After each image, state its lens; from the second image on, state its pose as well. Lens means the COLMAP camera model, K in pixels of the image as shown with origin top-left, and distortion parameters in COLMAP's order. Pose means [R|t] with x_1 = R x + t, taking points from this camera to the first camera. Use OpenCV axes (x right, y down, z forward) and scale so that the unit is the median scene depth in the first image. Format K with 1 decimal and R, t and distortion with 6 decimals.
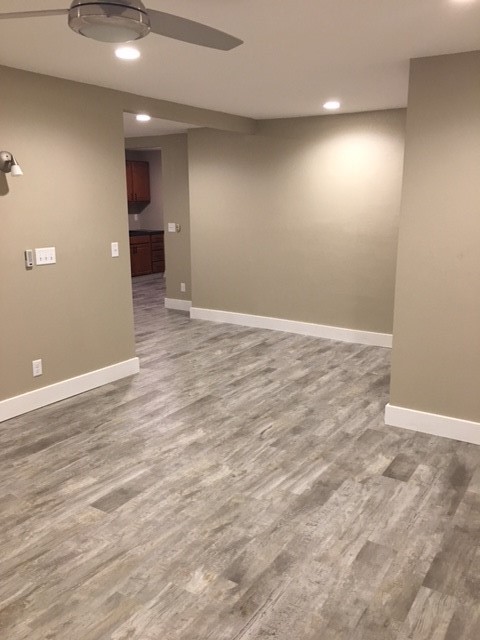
lens RADIAL K [[548.2, 0, 240.1], [0, 548.2, 317.7], [0, 0, 1]] dist [0.021204, -0.006344]
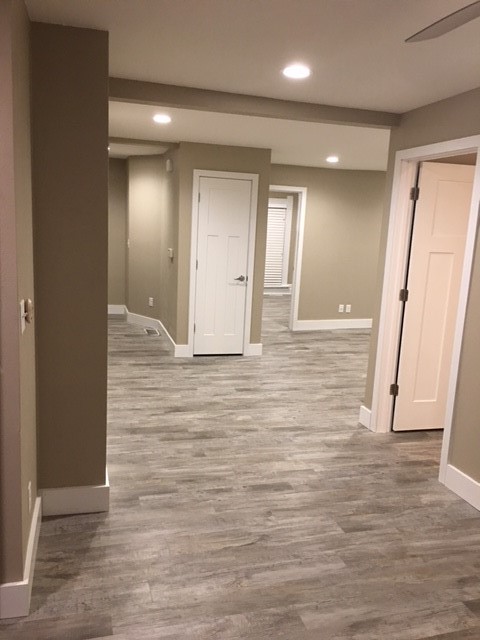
lens RADIAL K [[548.2, 0, 239.2], [0, 548.2, 320.0], [0, 0, 1]] dist [0.021204, -0.006344]
pose [[-0.758687, -0.146442, 0.634782, -0.537468], [0.094315, 0.939450, 0.329453, -0.342927], [-0.644592, 0.309821, -0.698936, 1.578579]]
